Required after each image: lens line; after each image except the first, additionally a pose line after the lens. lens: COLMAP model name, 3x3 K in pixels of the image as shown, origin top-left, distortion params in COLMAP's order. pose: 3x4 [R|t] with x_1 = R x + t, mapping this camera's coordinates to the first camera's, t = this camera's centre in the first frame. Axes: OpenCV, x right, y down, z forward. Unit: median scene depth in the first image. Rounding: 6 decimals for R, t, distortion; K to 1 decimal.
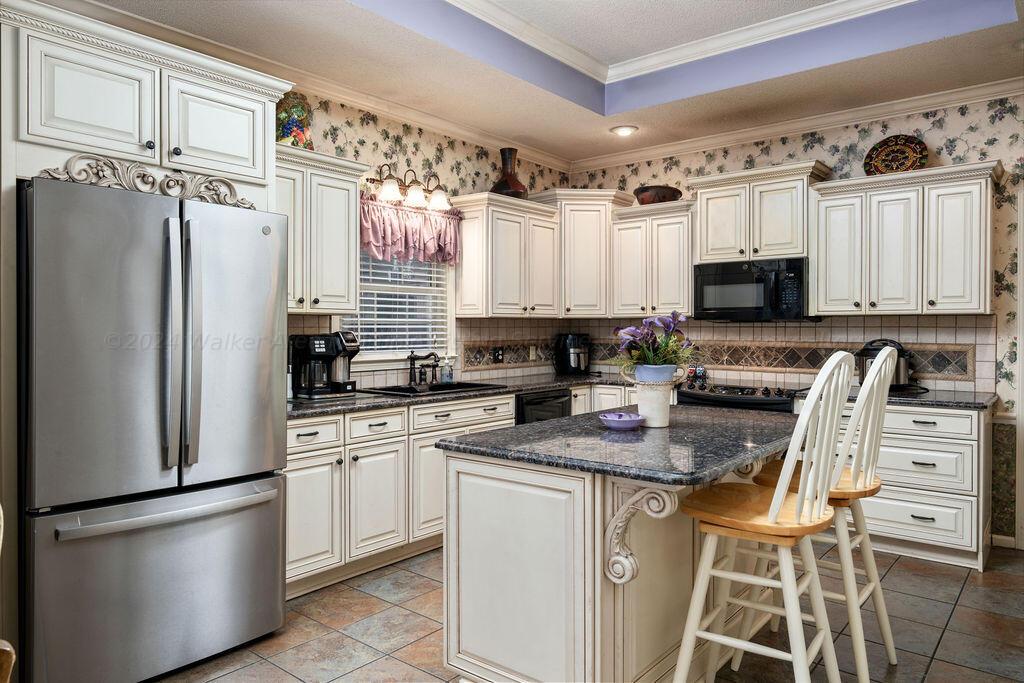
lens RADIAL K [[688.7, 0, 511.5], [0, 688.7, 332.5], [0, 0, 1]] dist [0.026708, -0.005713]
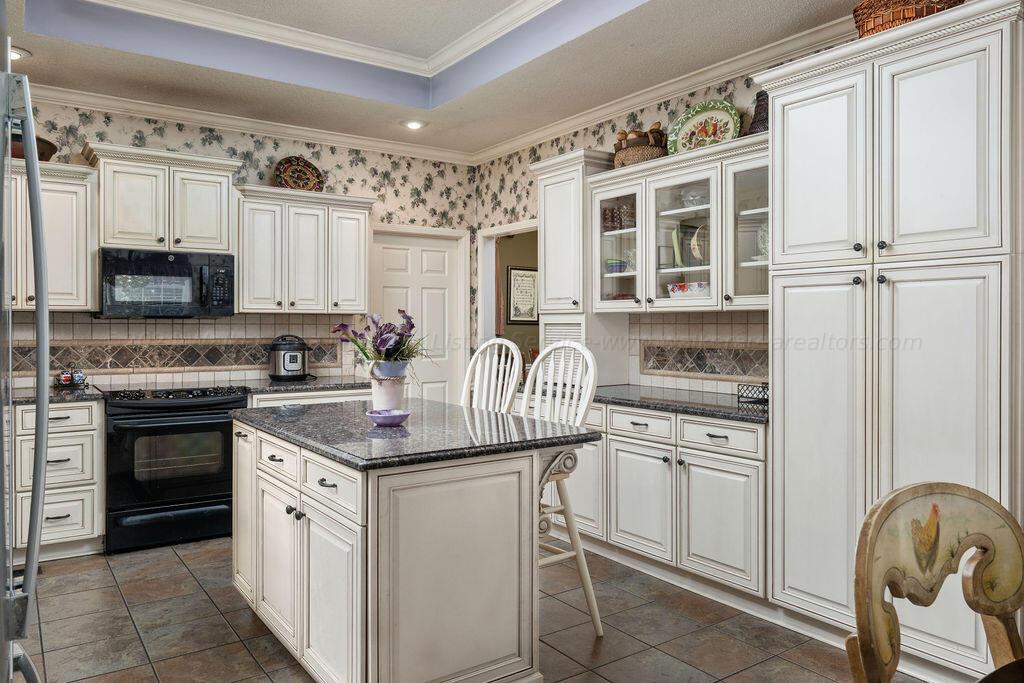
lens RADIAL K [[716.8, 0, 511.0], [0, 716.8, 336.2], [0, 0, 1]] dist [-0.002715, -0.001506]
pose [[0.272443, -0.011585, 0.962102, -0.485703], [0.006284, 0.999928, 0.010261, 0.001768], [-0.962151, 0.003251, 0.272496, 0.339379]]
